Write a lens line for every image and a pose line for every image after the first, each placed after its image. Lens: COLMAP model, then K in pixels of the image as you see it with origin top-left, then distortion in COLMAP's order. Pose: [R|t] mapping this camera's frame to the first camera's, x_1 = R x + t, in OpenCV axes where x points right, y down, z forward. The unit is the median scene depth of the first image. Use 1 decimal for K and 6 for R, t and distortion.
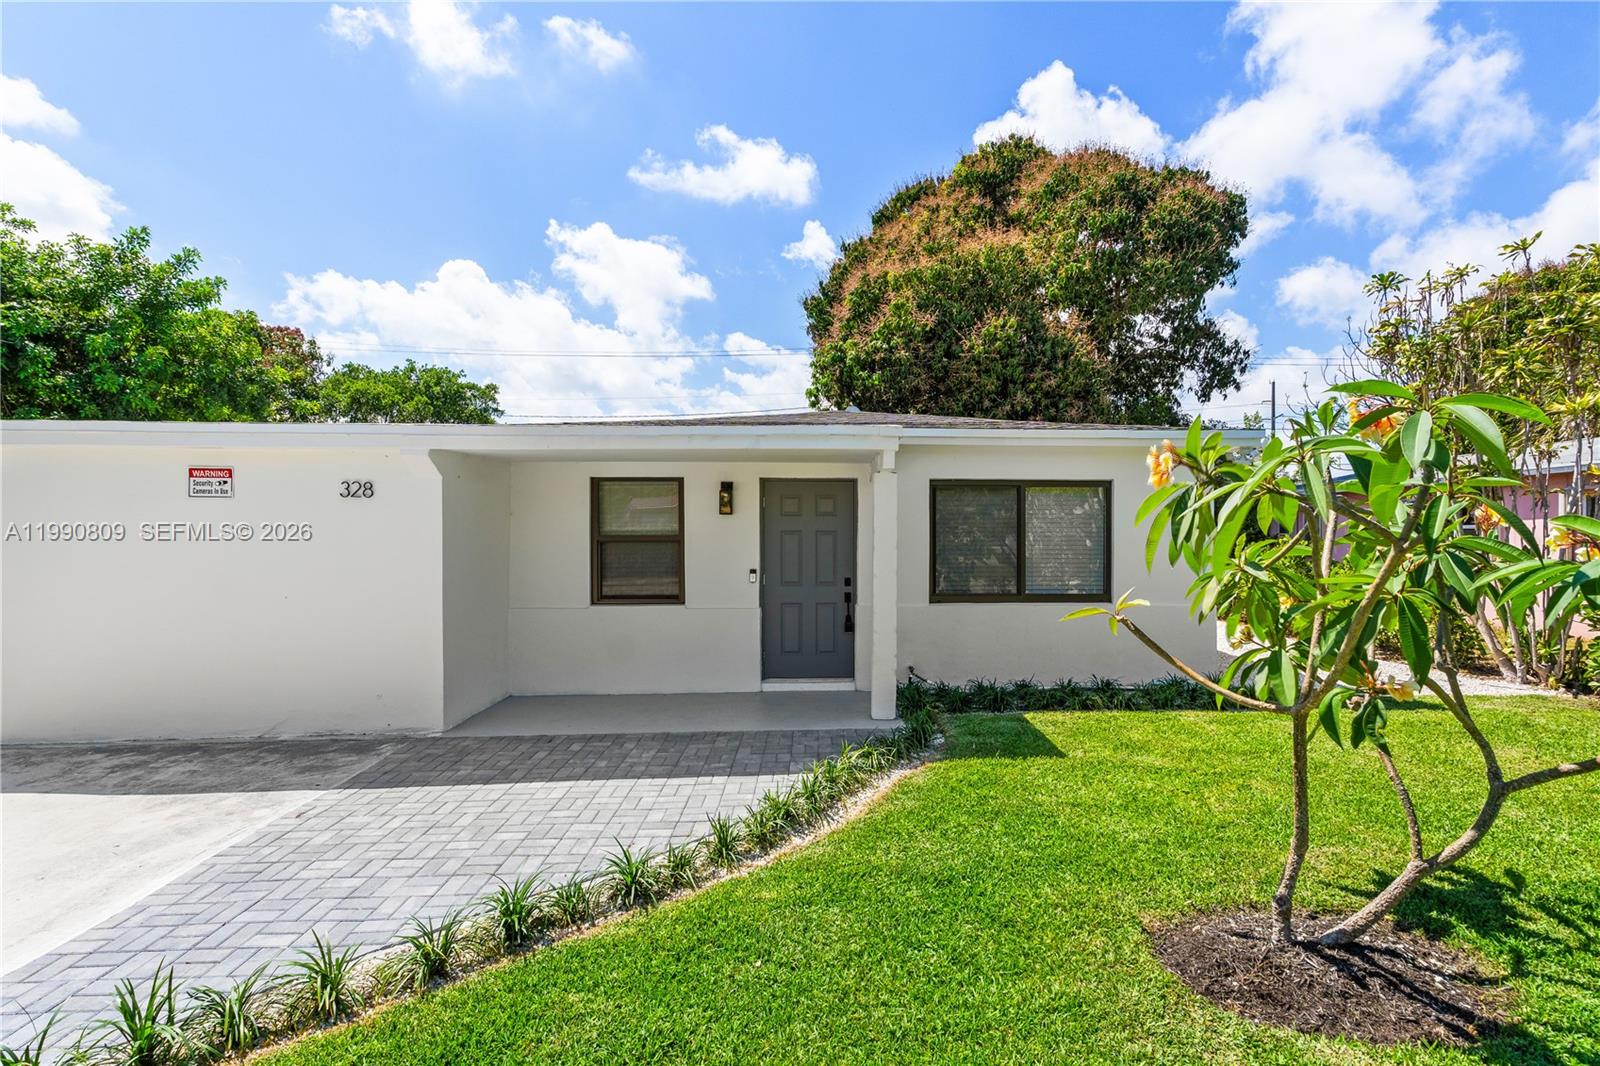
lens RADIAL K [[774.9, 0, 831.8], [0, 774.9, 537.6], [0, 0, 1]] dist [0.006713, -0.001187]
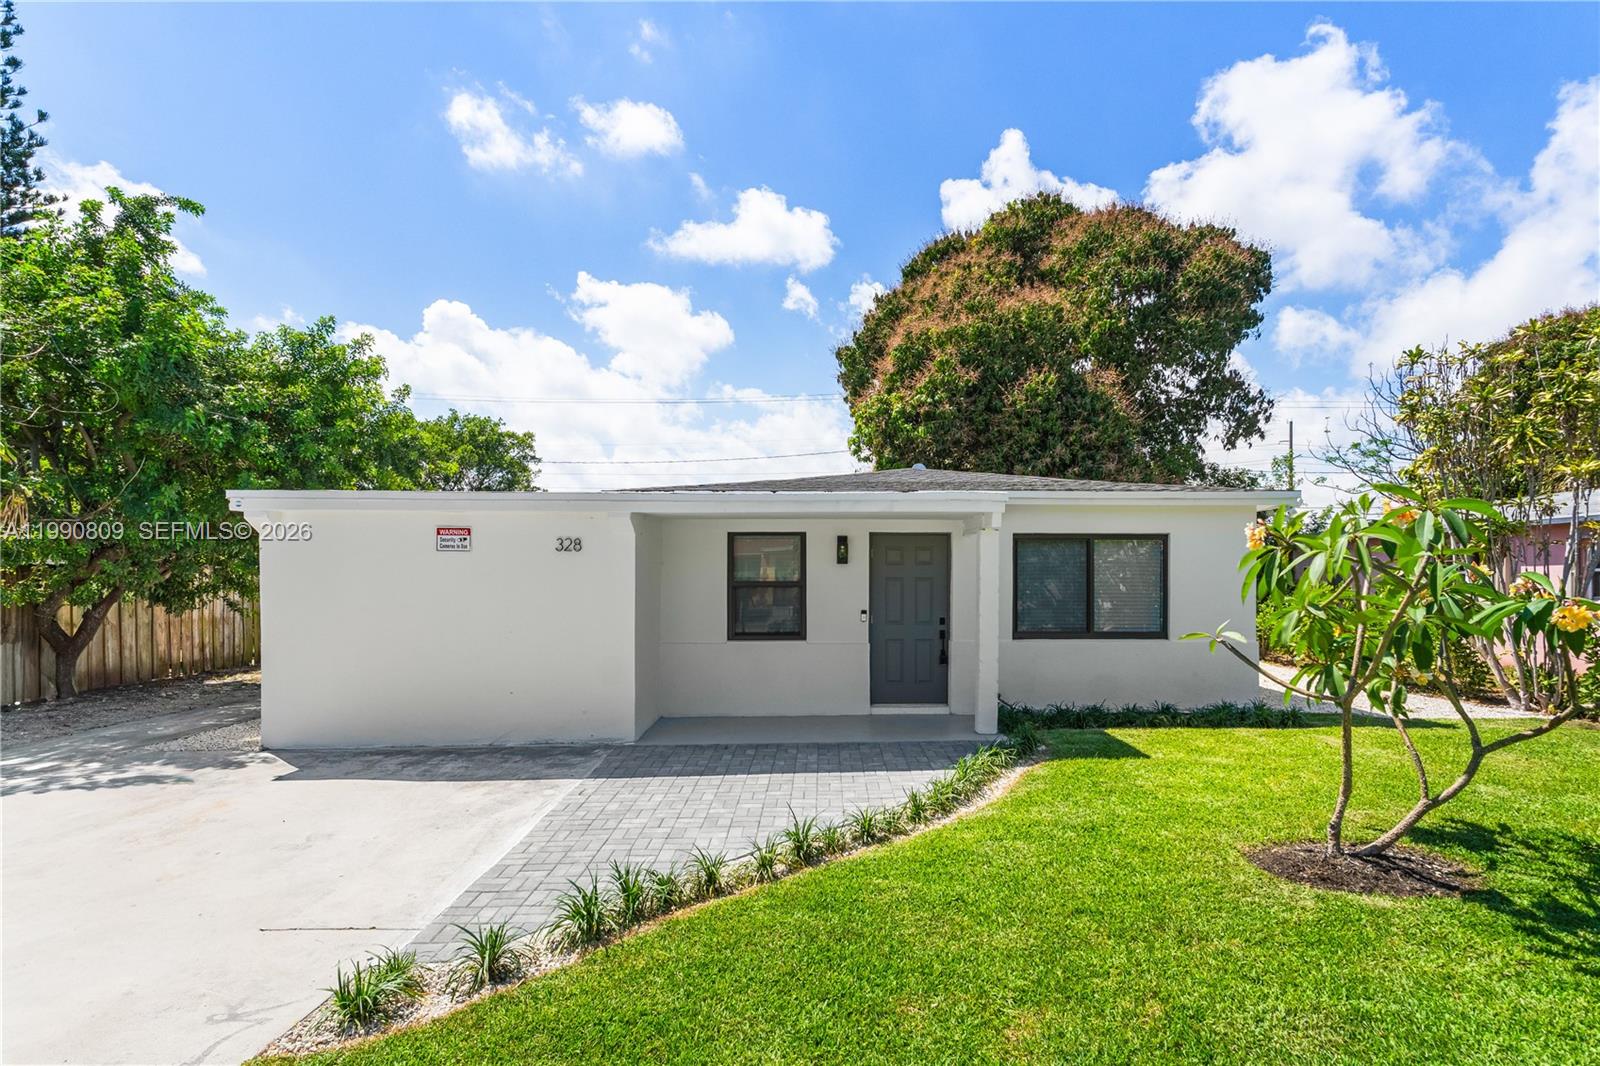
lens RADIAL K [[774.9, 0, 844.4], [0, 774.9, 584.9], [0, 0, 1]] dist [0.006713, -0.001187]
pose [[0.999972, -0.000291, -0.007411, -0.119649], [0.000321, 0.999992, 0.003976, -0.002167], [0.007410, -0.003978, 0.999965, -0.170063]]
